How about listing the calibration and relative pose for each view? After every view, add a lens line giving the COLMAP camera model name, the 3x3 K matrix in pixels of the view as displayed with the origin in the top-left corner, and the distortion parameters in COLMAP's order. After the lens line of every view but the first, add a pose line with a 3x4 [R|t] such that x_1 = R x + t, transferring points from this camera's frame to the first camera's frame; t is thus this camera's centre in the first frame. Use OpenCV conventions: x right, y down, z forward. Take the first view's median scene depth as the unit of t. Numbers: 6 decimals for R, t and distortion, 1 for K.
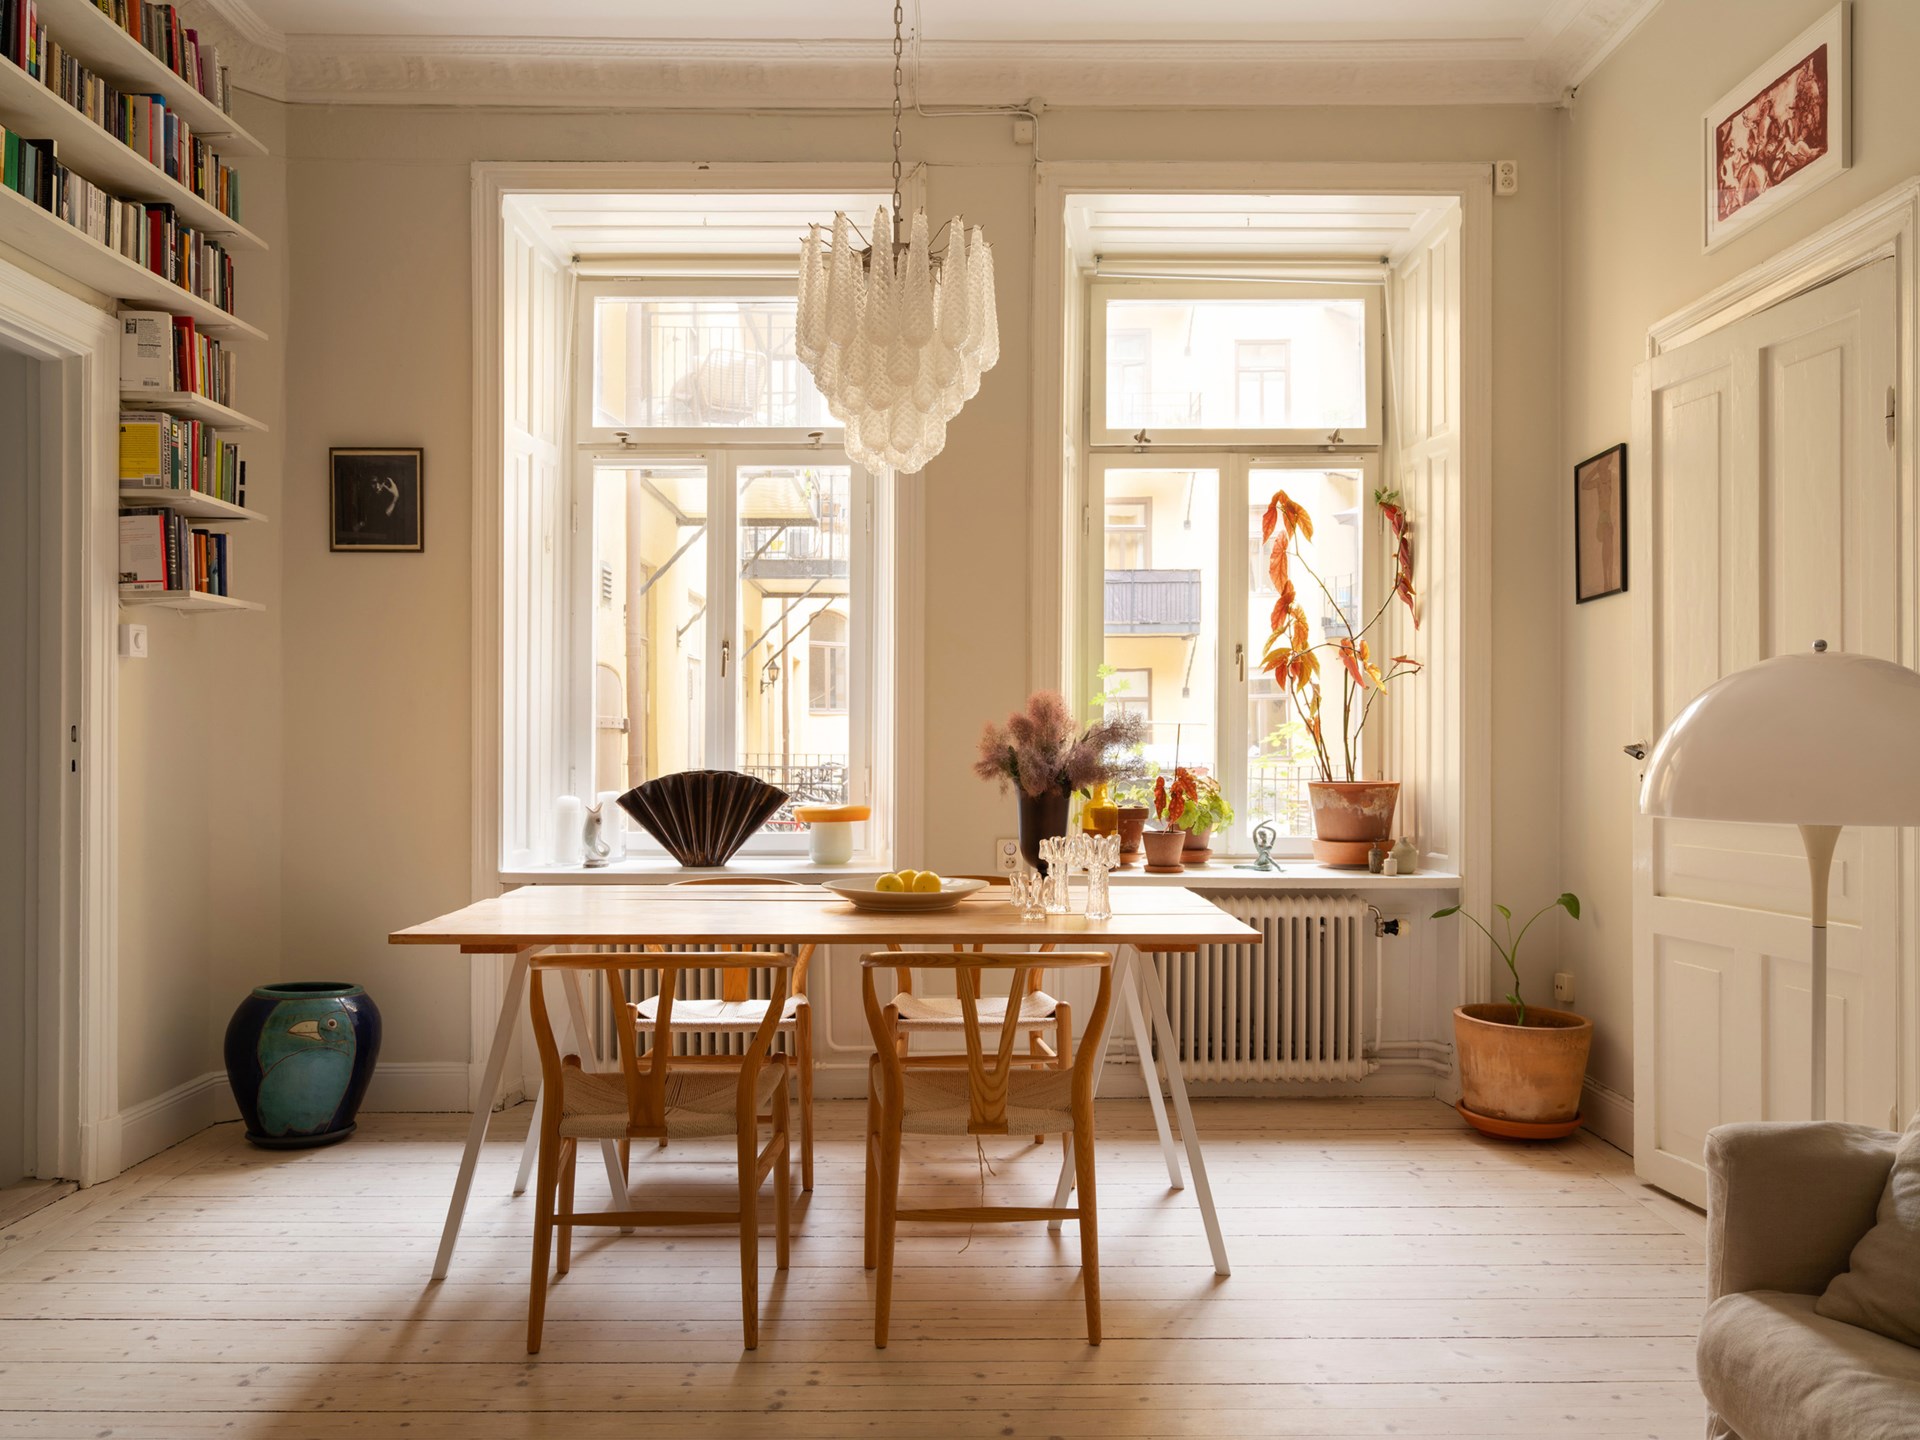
lens RADIAL K [[1493.4, 0, 960.0], [0, 1493.4, 720.0], [0, 0, 1]] dist [-0.003721, -0.006360]
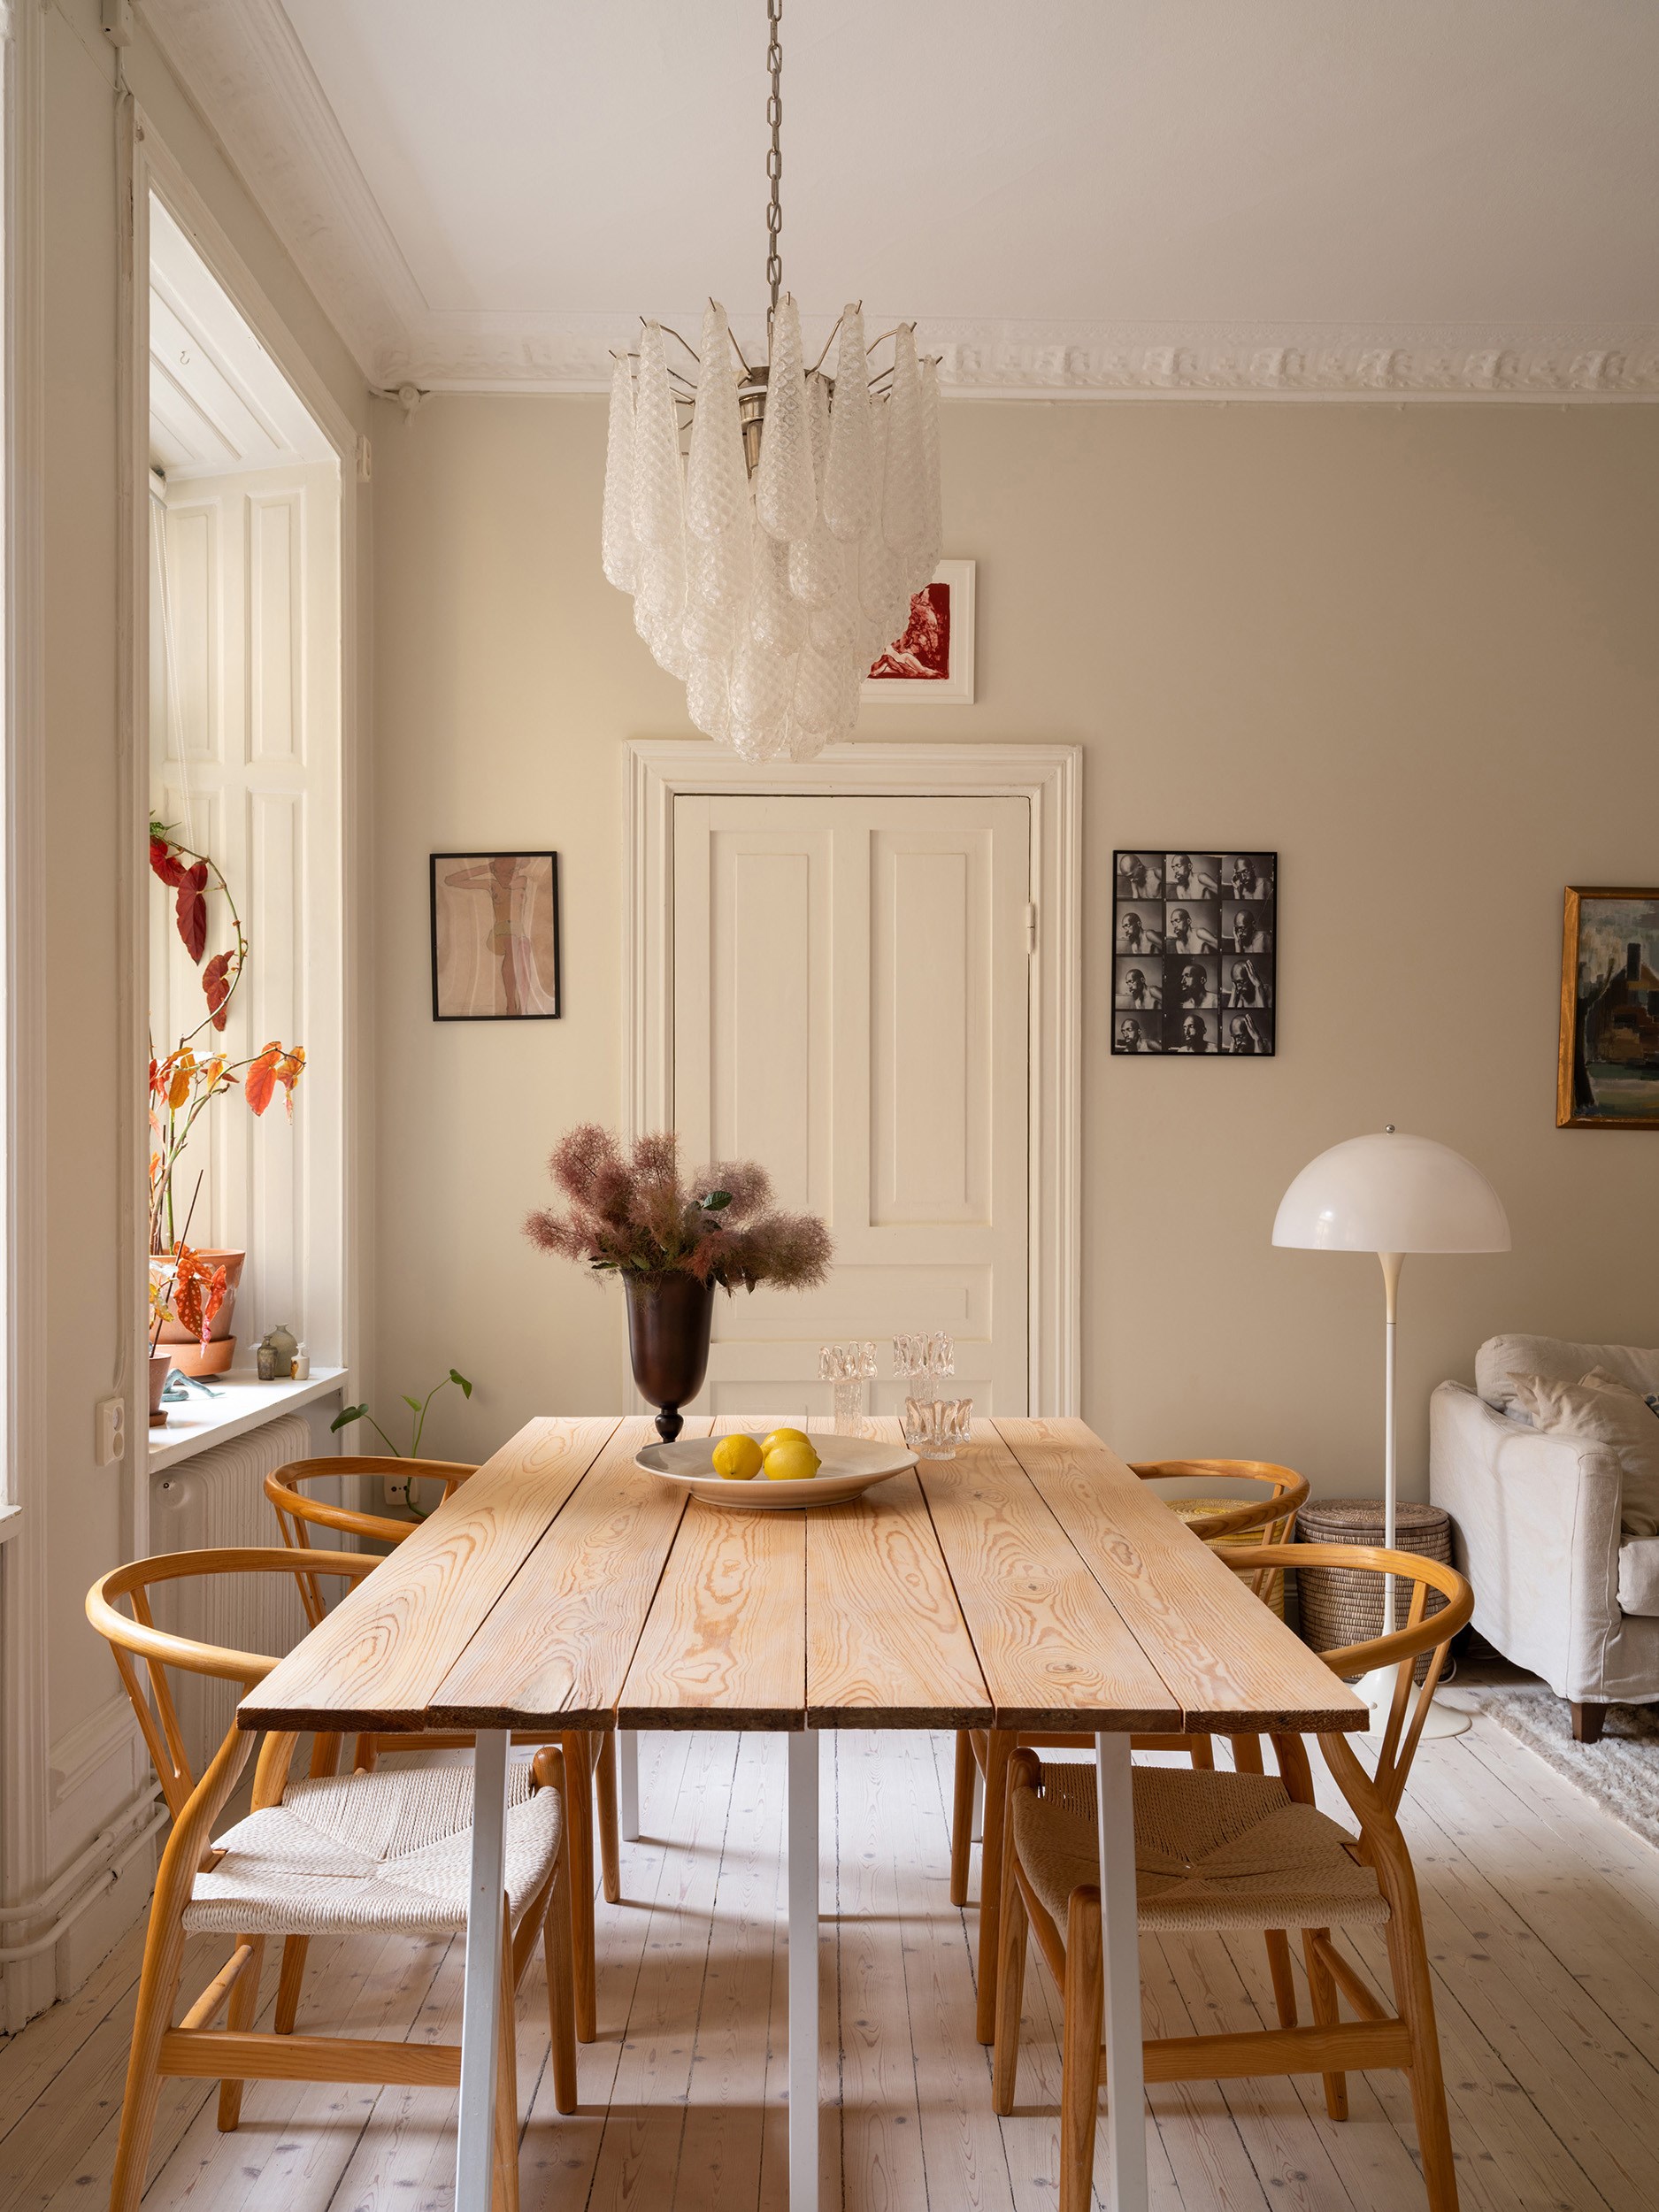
lens RADIAL K [[1891.7, 0, 824.7], [0, 1891.7, 1138.9], [0, 0, 1]] dist [-0.000188, -0.000173]
pose [[-0.000285, 0.003678, 0.999993, -0.648757], [-0.018726, 0.999818, -0.003682, -0.012893], [-0.999825, -0.018727, -0.000216, 0.798455]]
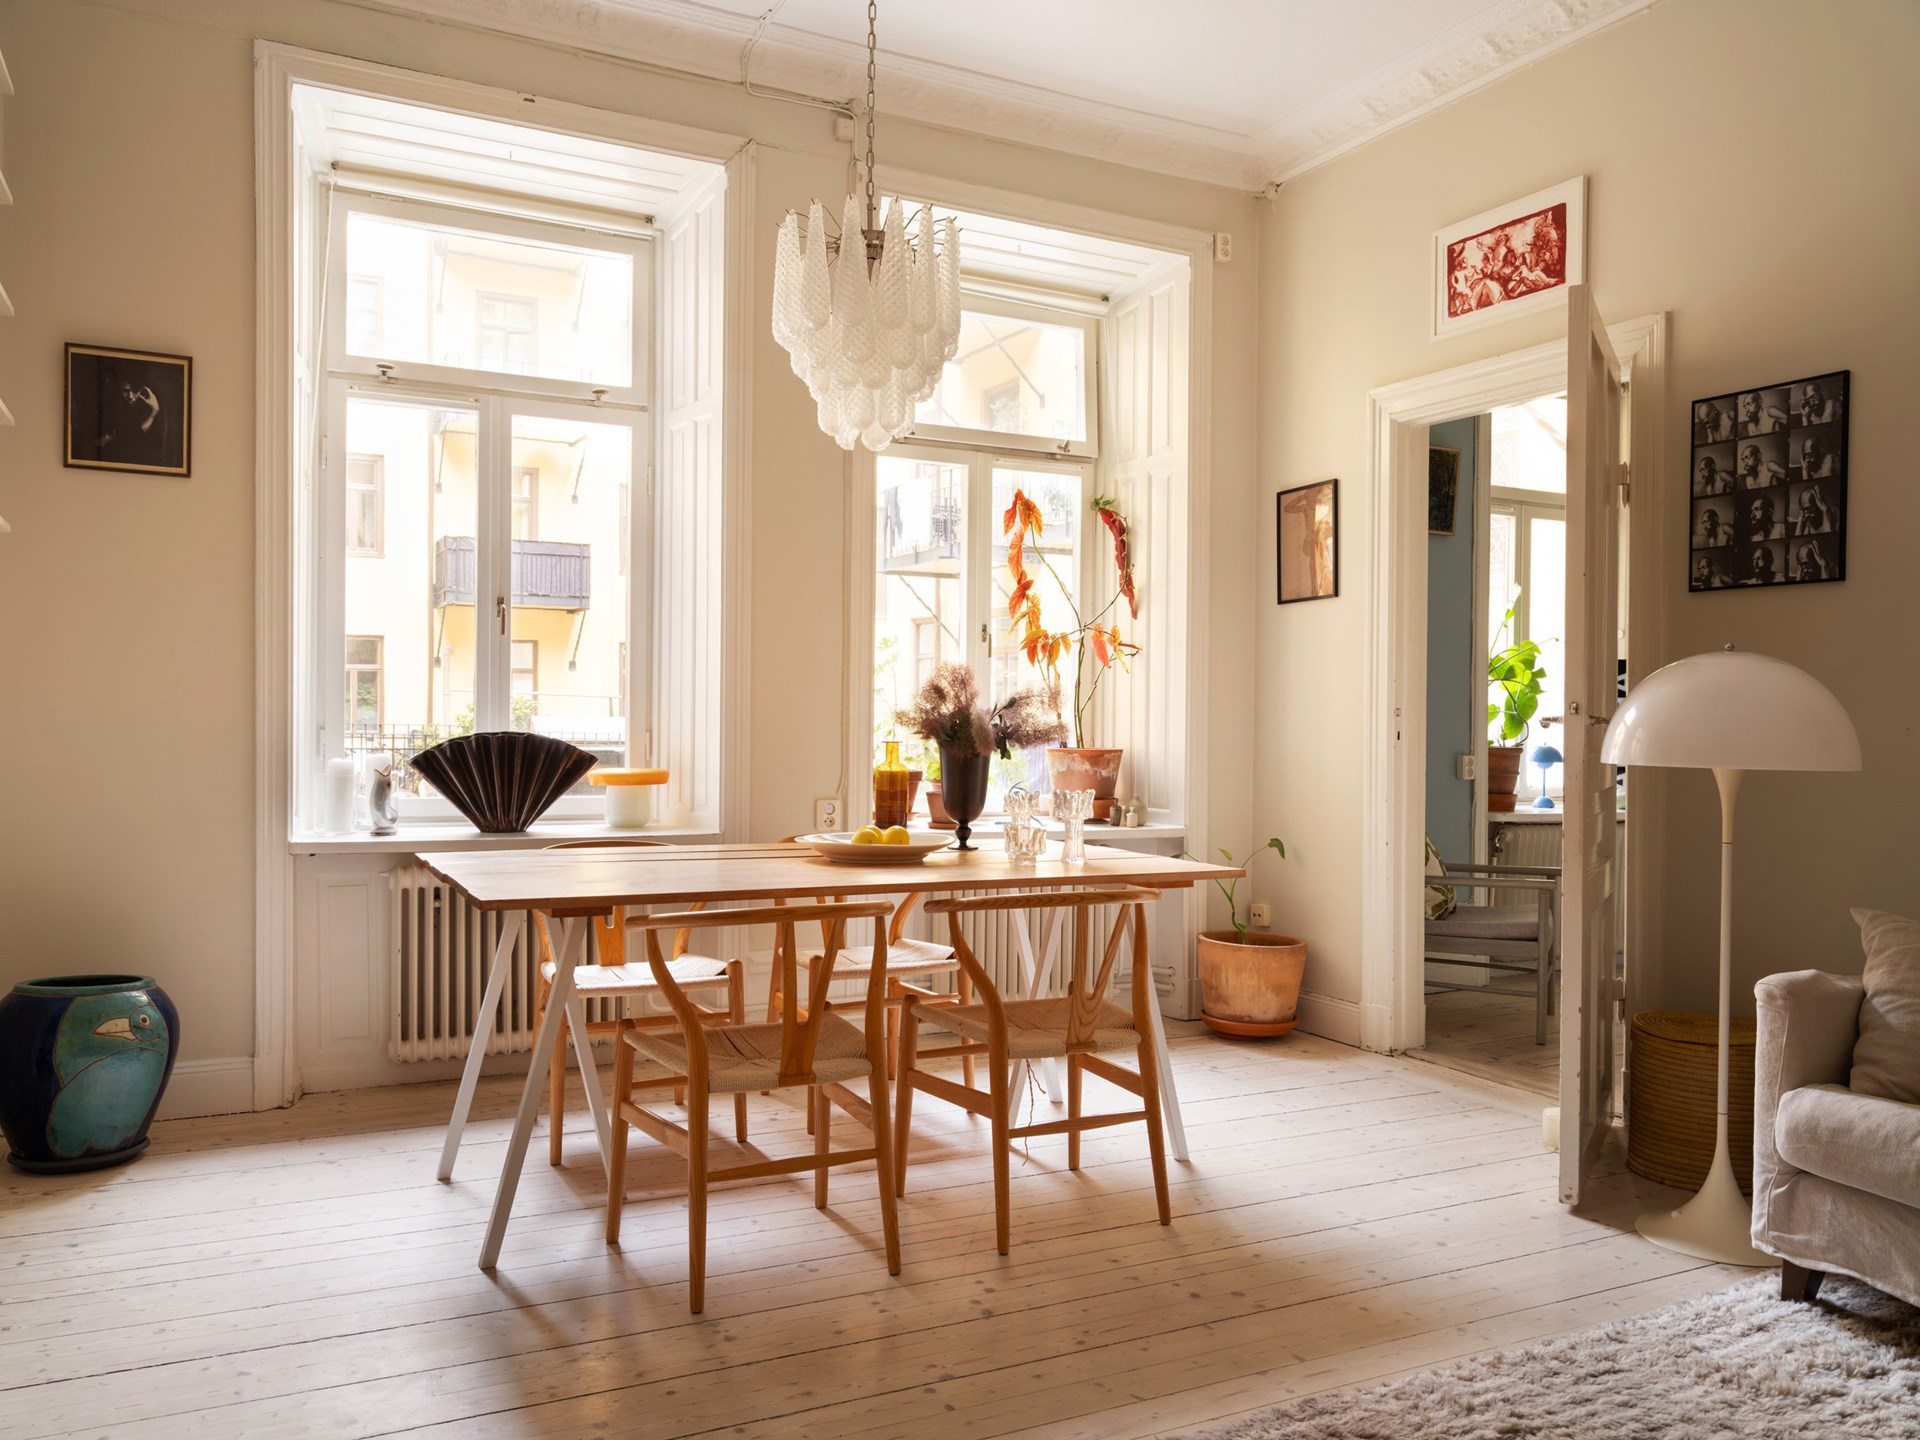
lens RADIAL K [[1450.2, 0, 960.0], [0, 1450.2, 720.0], [0, 0, 1]] dist [-0.005395, -0.004535]
pose [[0.892794, 0.015073, 0.450213, -0.364992], [-0.022471, 0.999686, 0.011092, 0.010378], [-0.449905, -0.020020, 0.892852, 0.045200]]
